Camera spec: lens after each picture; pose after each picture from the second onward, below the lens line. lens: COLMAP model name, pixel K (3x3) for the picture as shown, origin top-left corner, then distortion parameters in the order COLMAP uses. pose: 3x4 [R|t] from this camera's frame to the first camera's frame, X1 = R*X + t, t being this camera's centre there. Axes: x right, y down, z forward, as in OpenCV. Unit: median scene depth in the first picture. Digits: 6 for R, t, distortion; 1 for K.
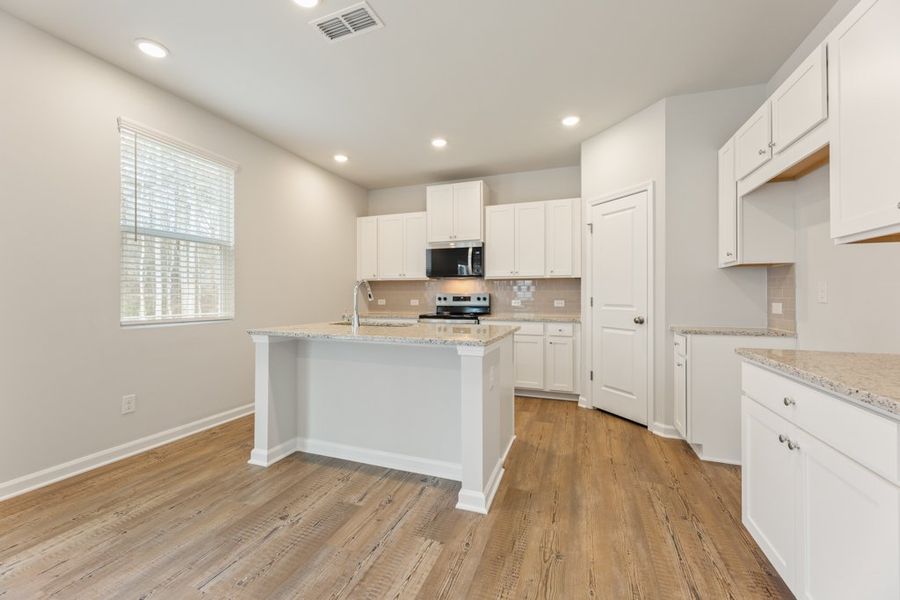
lens RADIAL K [[361.7, 0, 447.3], [0, 361.7, 294.6], [0, 0, 1]] dist [0.001392, 0.000436]
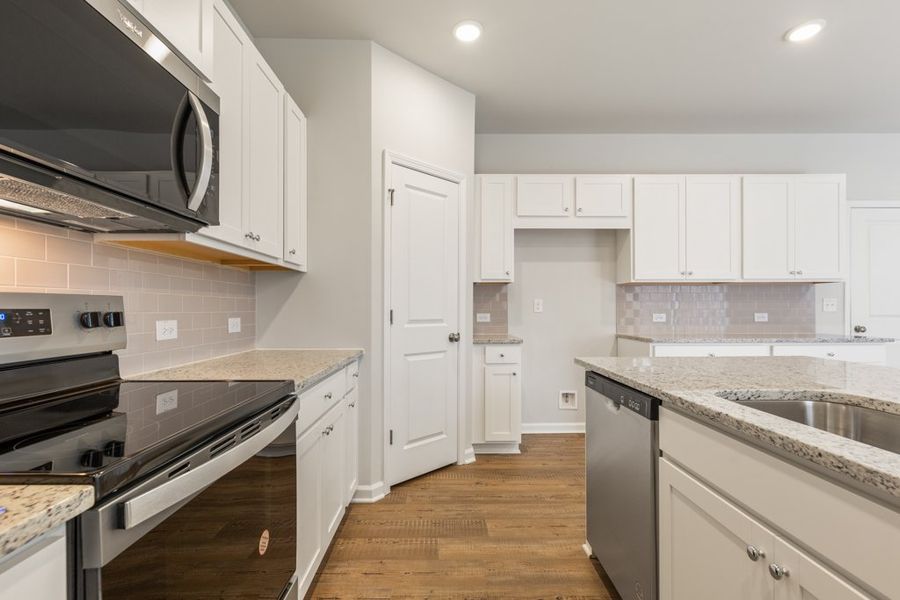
lens RADIAL K [[414.4, 0, 448.1], [0, 414.4, 307.5], [0, 0, 1]] dist [0.000889, -0.000163]
pose [[-0.358734, -0.000338, 0.933440, -0.342485], [-0.005967, 0.999980, -0.001931, 0.004778], [-0.933421, -0.006262, -0.358729, 1.358364]]
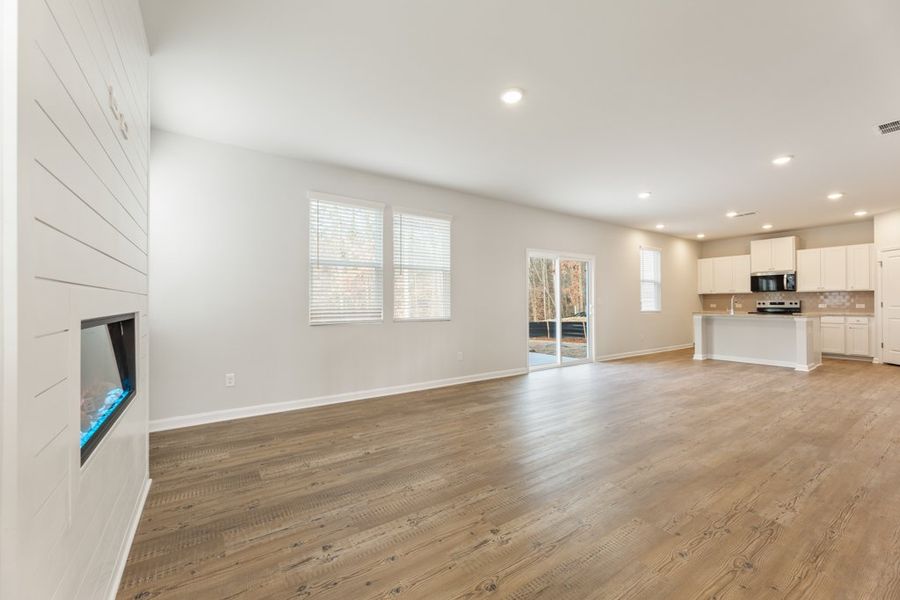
lens RADIAL K [[361.7, 0, 443.7], [0, 361.7, 302.1], [0, 0, 1]] dist [0.001392, 0.000436]
pose [[0.812826, -0.006328, -0.582473, -0.383352], [0.007681, 0.999970, -0.000145, -0.010537], [0.582457, -0.004356, 0.812850, -2.061933]]
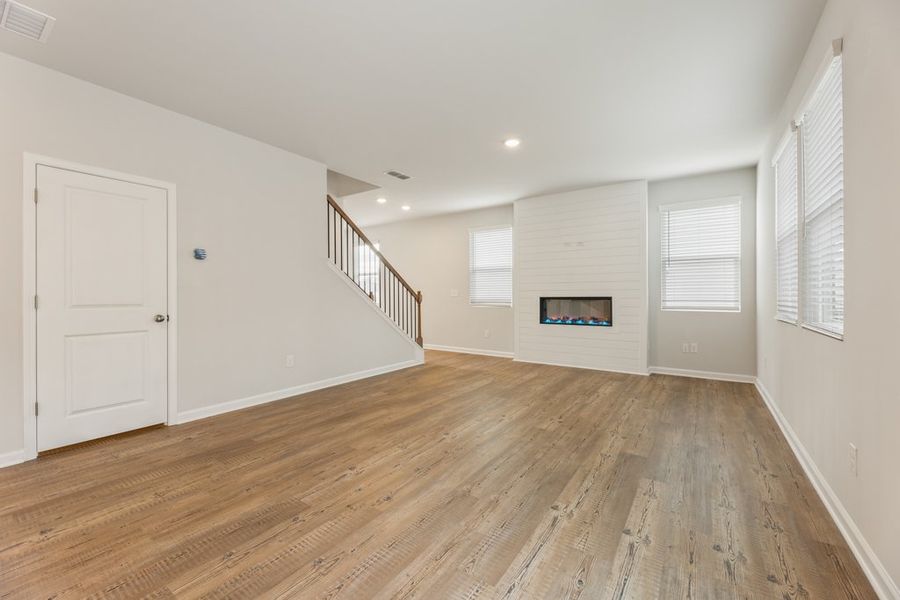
lens RADIAL K [[361.7, 0, 449.2], [0, 361.7, 293.4], [0, 0, 1]] dist [0.001392, 0.000436]
pose [[-0.970407, 0.003577, 0.241449, -0.855728], [0.001155, 0.999948, -0.010172, 0.004137], [-0.241473, -0.009592, -0.970360, 0.018377]]
